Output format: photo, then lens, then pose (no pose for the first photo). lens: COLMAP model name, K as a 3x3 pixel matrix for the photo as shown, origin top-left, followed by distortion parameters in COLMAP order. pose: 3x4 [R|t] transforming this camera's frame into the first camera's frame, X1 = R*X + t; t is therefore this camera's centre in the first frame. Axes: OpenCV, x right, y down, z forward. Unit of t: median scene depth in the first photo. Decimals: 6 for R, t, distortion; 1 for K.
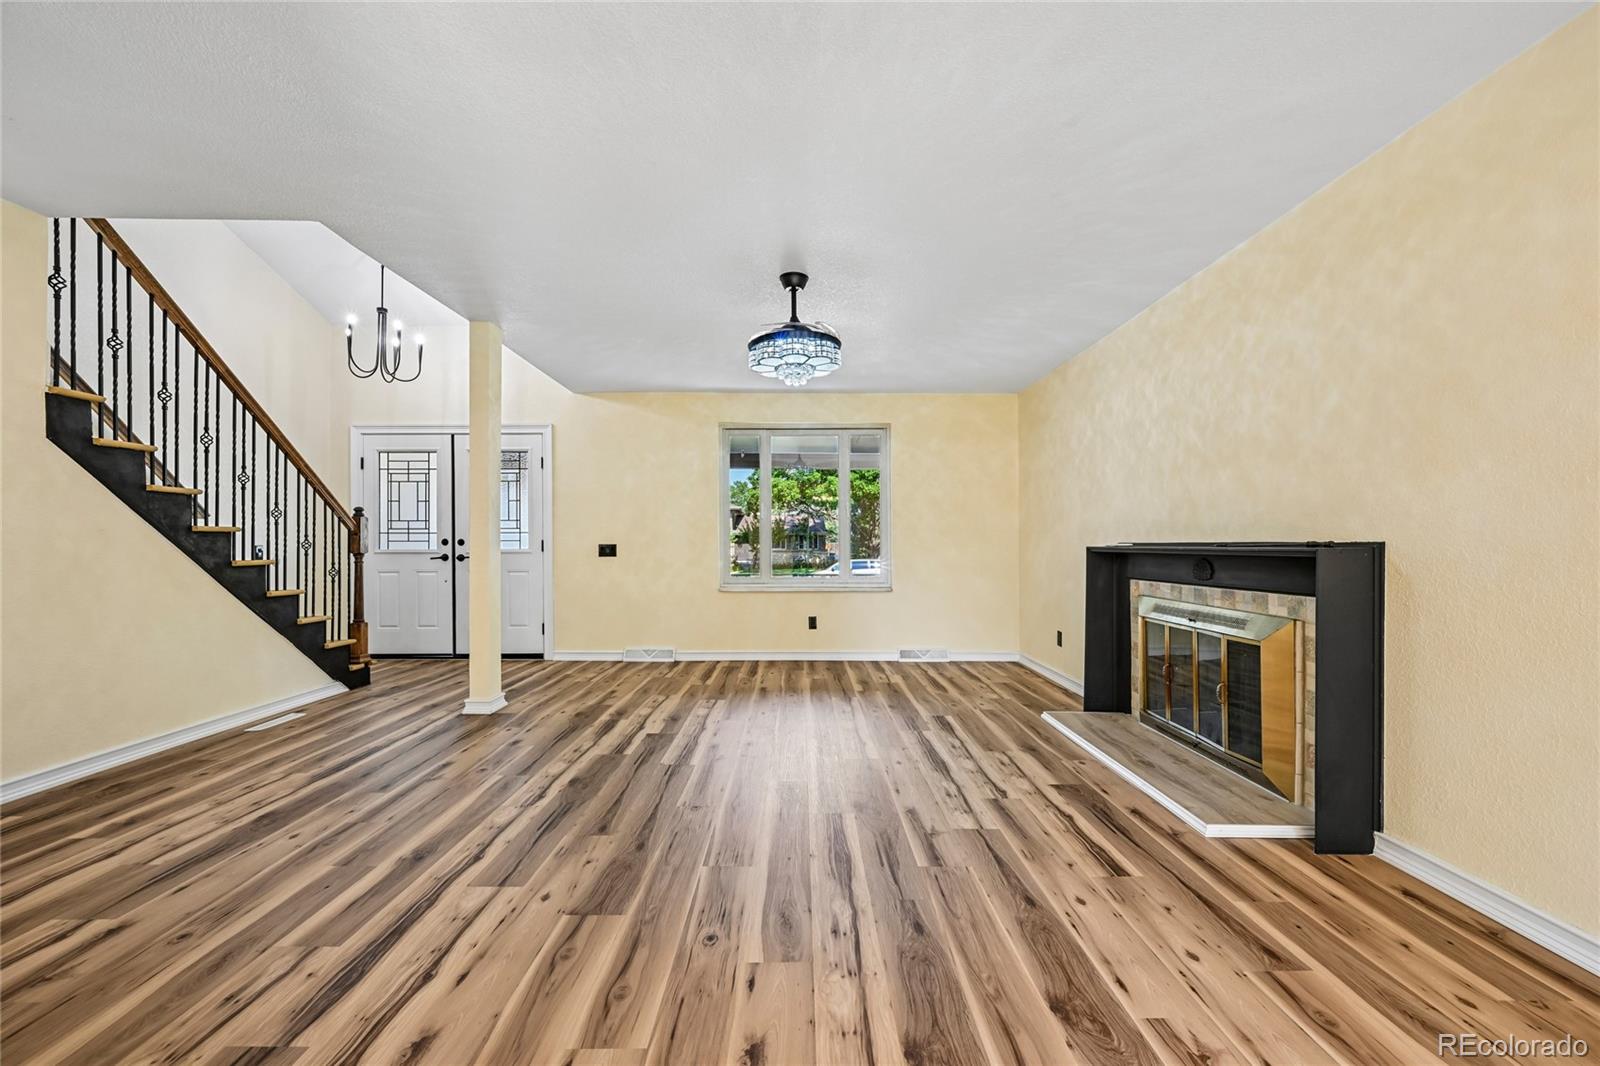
lens RADIAL K [[623.7, 0, 799.9], [0, 623.7, 541.0], [0, 0, 1]] dist [-0.002537, -0.000131]
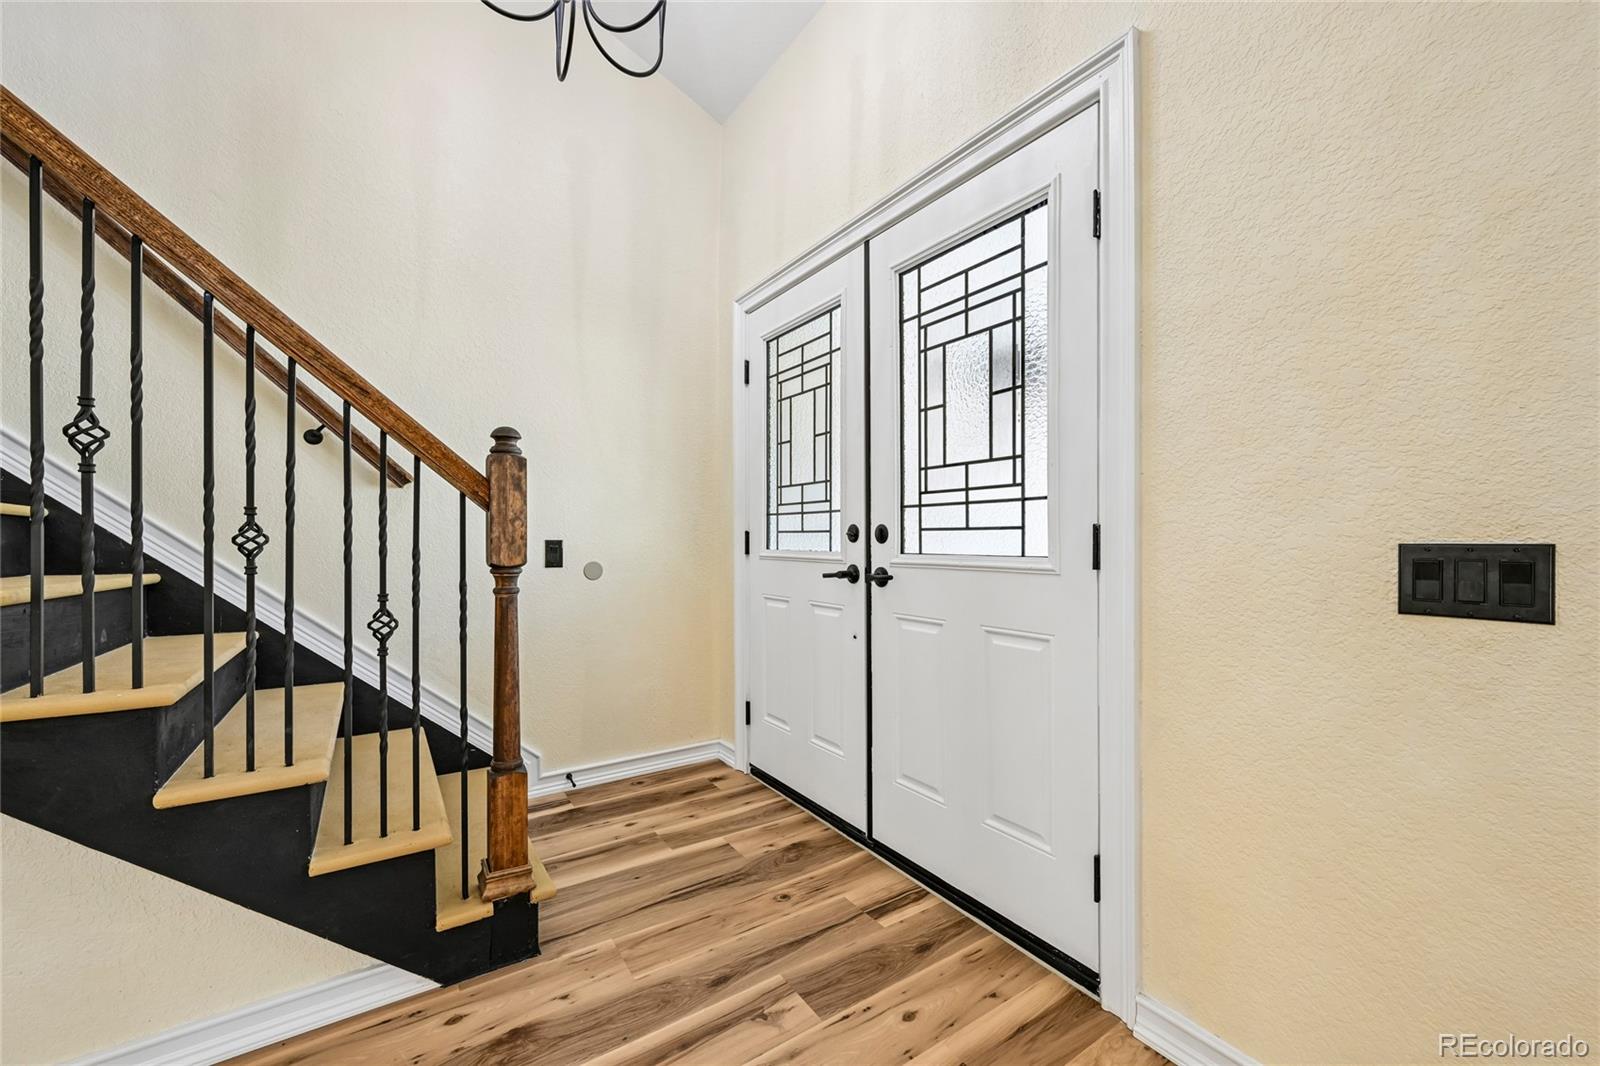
lens RADIAL K [[623.7, 0, 799.9], [0, 623.7, 541.0], [0, 0, 1]] dist [-0.002537, -0.000131]
pose [[0.553953, 0.007290, -0.832516, -0.497886], [0.001640, 0.999950, 0.009847, 0.004511], [0.832546, -0.006821, 0.553913, 1.399647]]
